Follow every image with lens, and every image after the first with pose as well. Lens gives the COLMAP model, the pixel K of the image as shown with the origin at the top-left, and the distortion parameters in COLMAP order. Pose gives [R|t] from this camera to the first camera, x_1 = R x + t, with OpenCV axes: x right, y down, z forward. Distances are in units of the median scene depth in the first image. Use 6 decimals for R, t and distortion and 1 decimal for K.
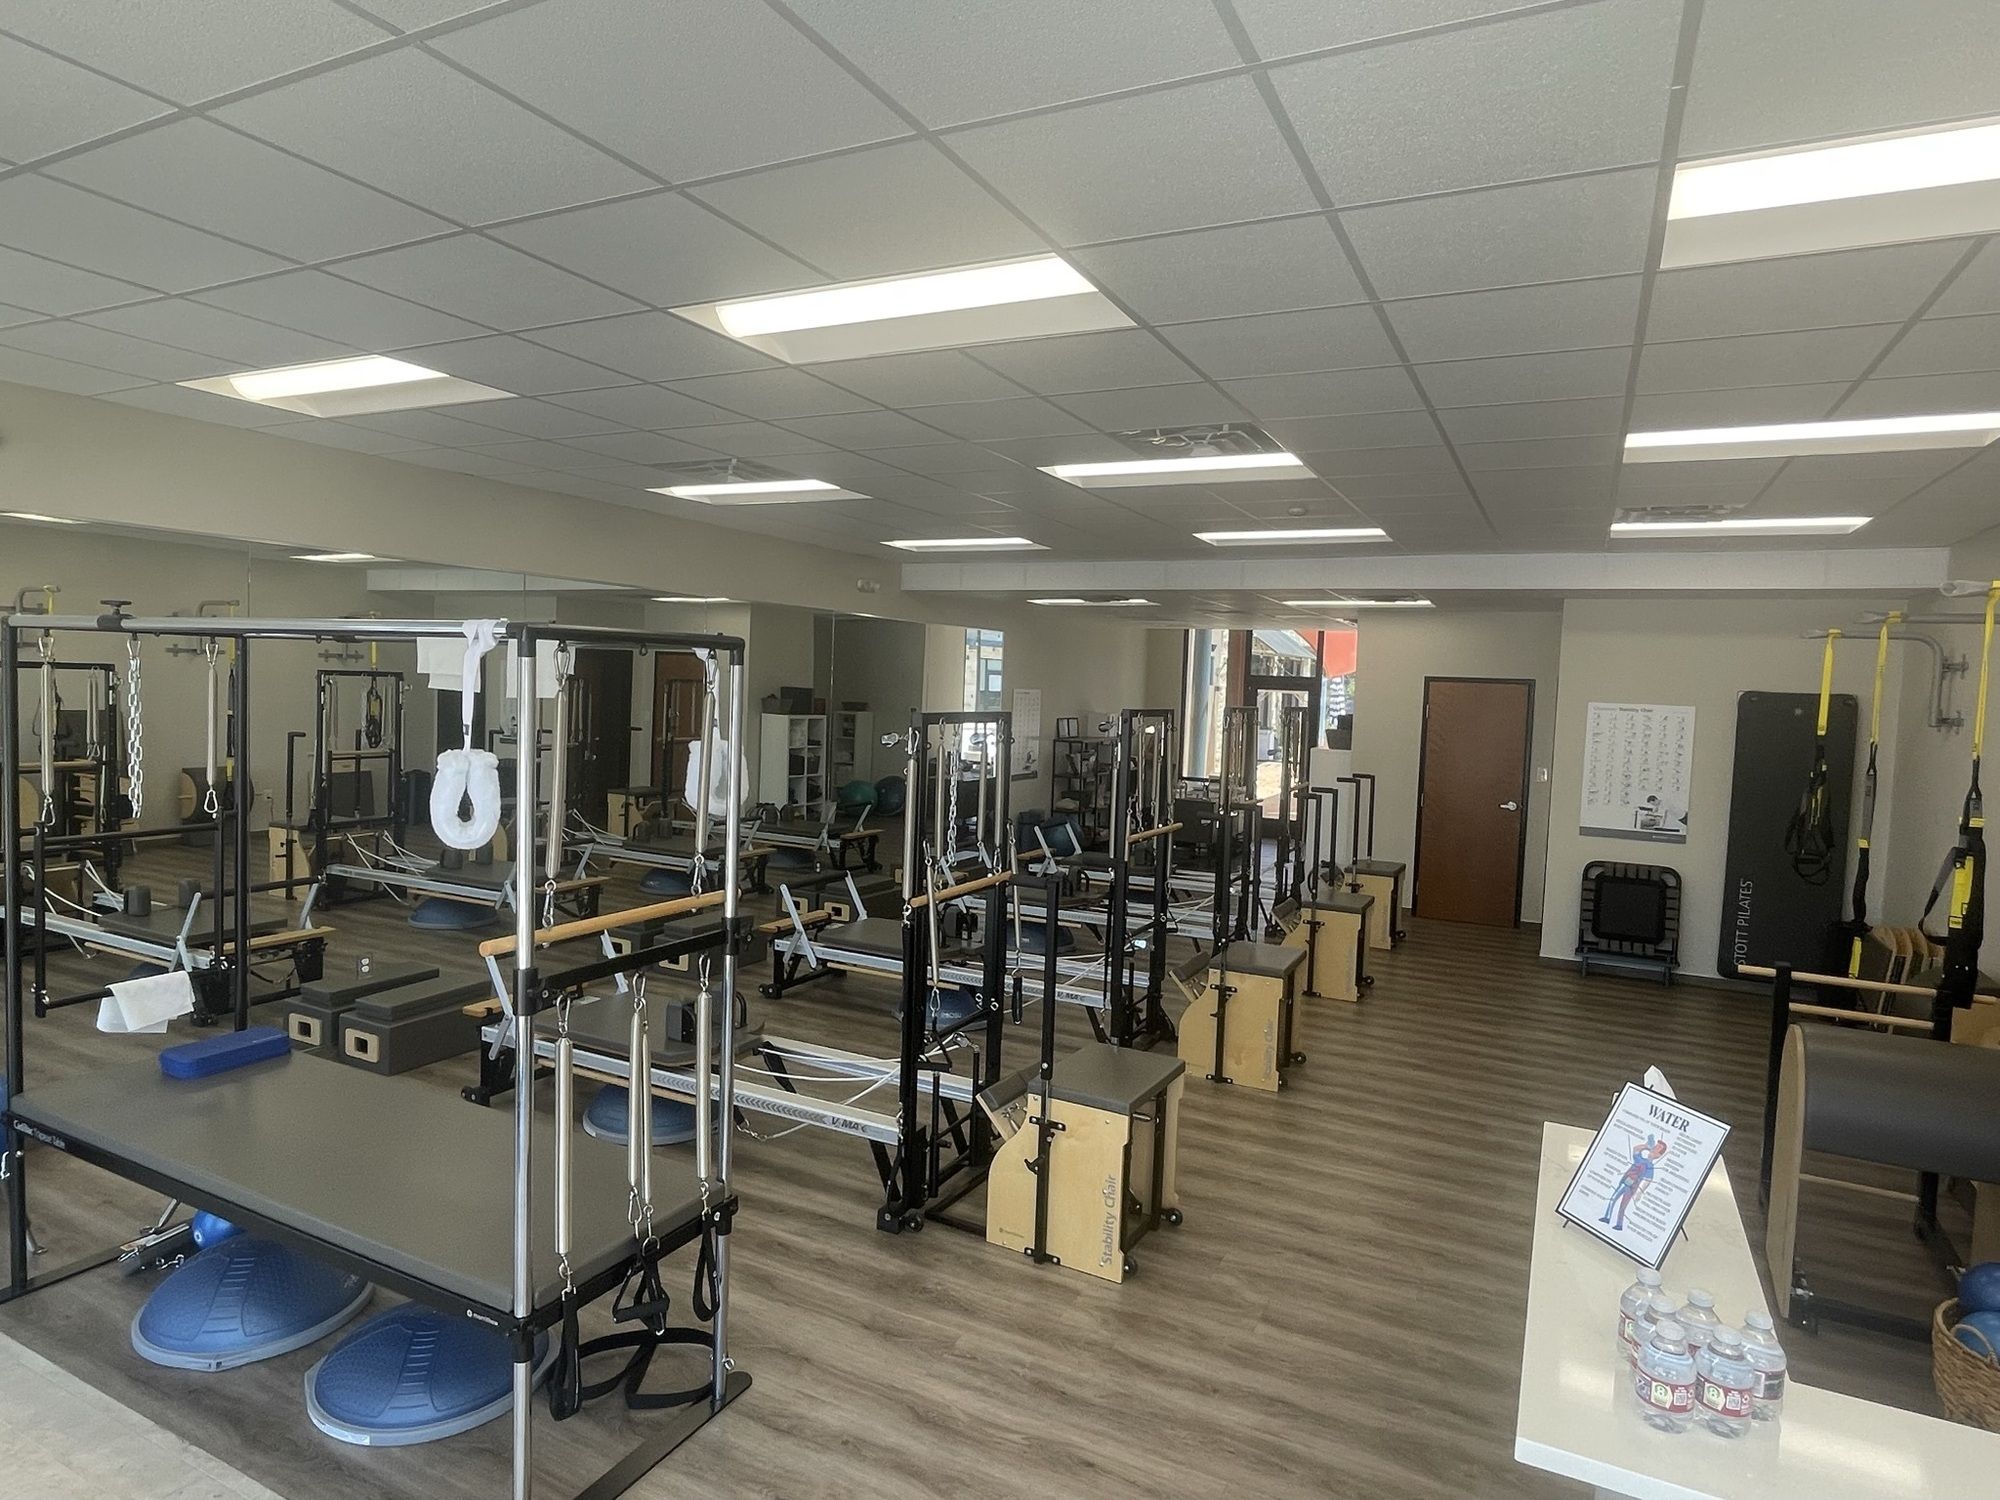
lens RADIAL K [[1142.8, 0, 1000.0], [0, 1142.8, 750.0], [0, 0, 1]] dist [0.002573, 0.000293]
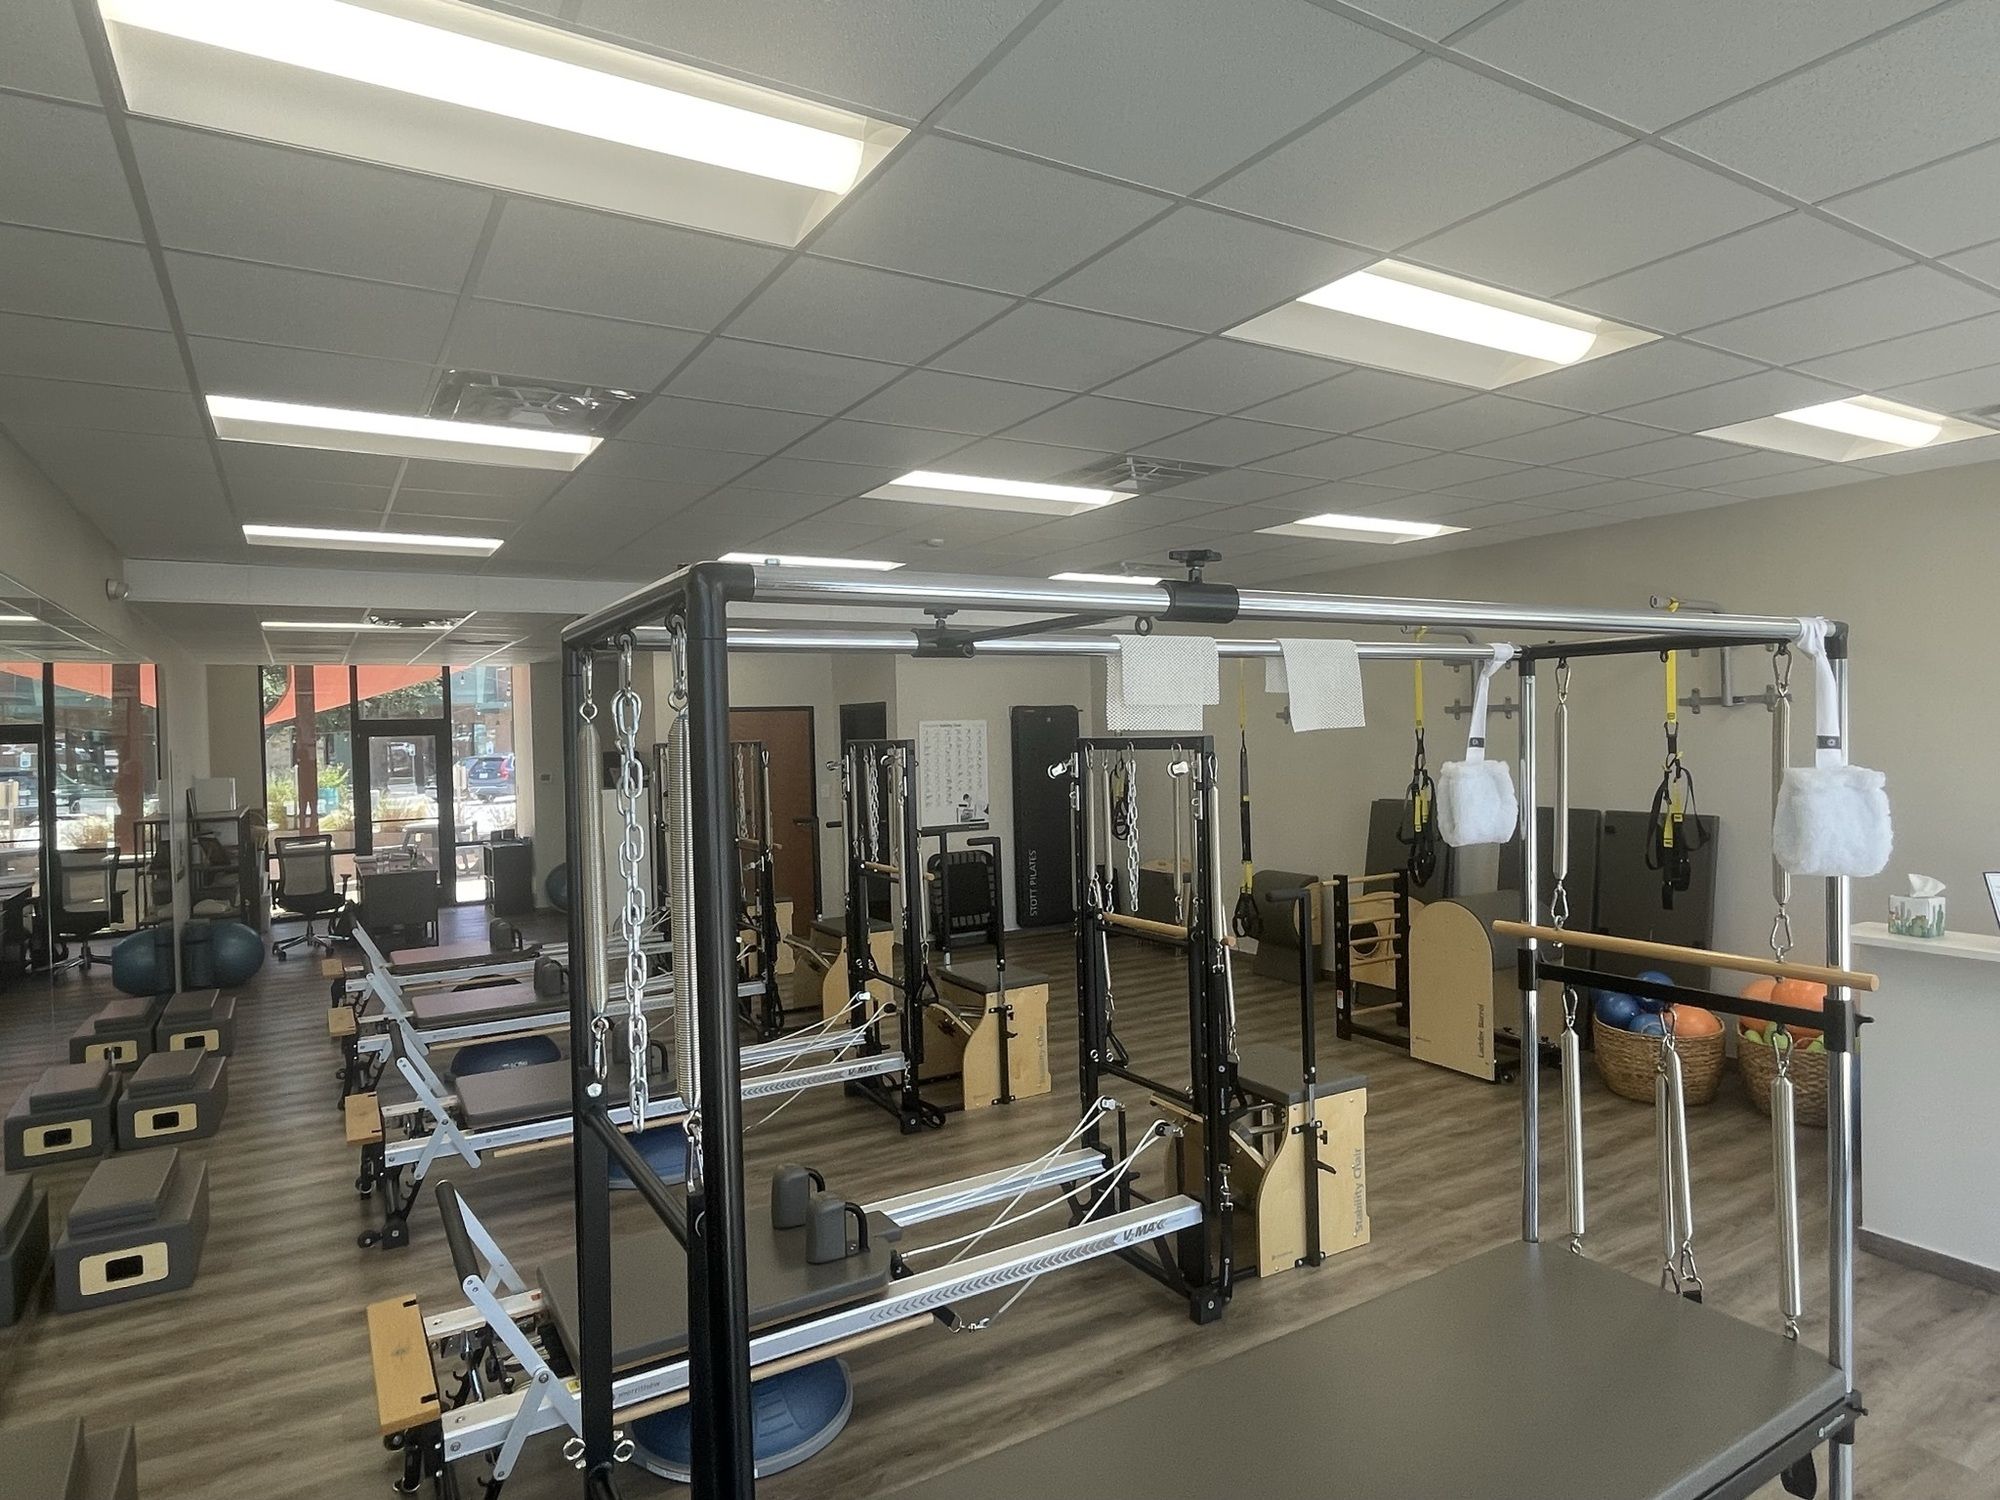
lens RADIAL K [[1142.8, 0, 1000.0], [0, 1142.8, 750.0], [0, 0, 1]] dist [0.002573, 0.000293]
pose [[0.525885, -0.065273, 0.848048, -0.463060], [0.095089, 0.995312, 0.017642, -0.026315], [-0.845224, 0.071363, 0.529626, 0.324521]]
